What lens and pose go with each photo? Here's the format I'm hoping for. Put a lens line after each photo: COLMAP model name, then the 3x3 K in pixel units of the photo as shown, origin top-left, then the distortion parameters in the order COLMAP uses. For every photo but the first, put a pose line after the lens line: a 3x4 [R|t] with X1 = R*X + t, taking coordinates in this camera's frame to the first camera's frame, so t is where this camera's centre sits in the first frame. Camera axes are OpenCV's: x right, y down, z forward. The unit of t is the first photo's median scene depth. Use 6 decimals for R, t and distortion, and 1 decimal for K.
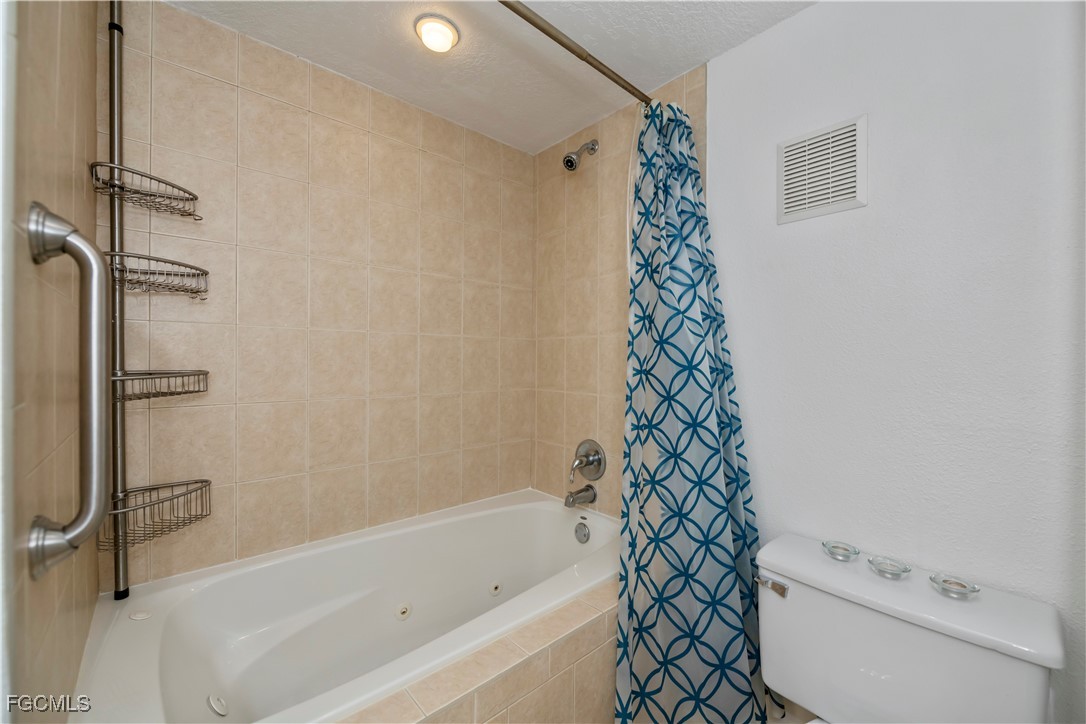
lens RADIAL K [[435.0, 0, 544.3], [0, 435.0, 362.9], [0, 0, 1]] dist [-0.004746, -0.001314]
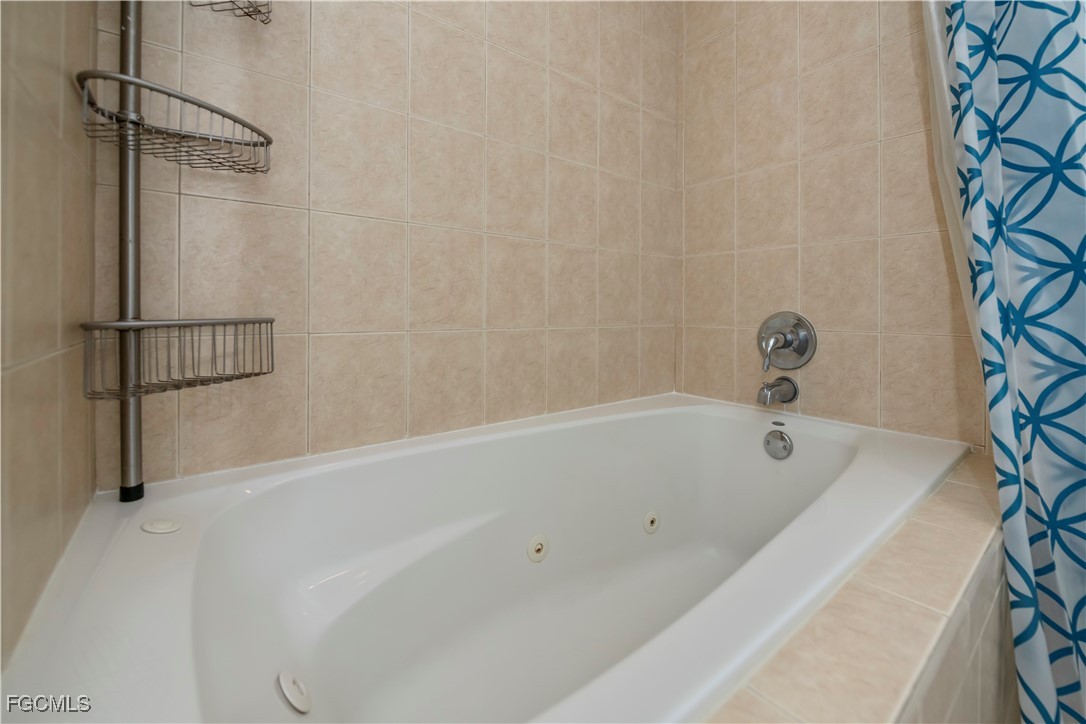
lens RADIAL K [[435.0, 0, 534.7], [0, 435.0, 324.7], [0, 0, 1]] dist [-0.004746, -0.001314]
pose [[0.998453, -0.004387, -0.055433, -0.273174], [0.003834, 0.999942, -0.010074, 0.216744], [0.055474, 0.009846, 0.998412, 0.302625]]
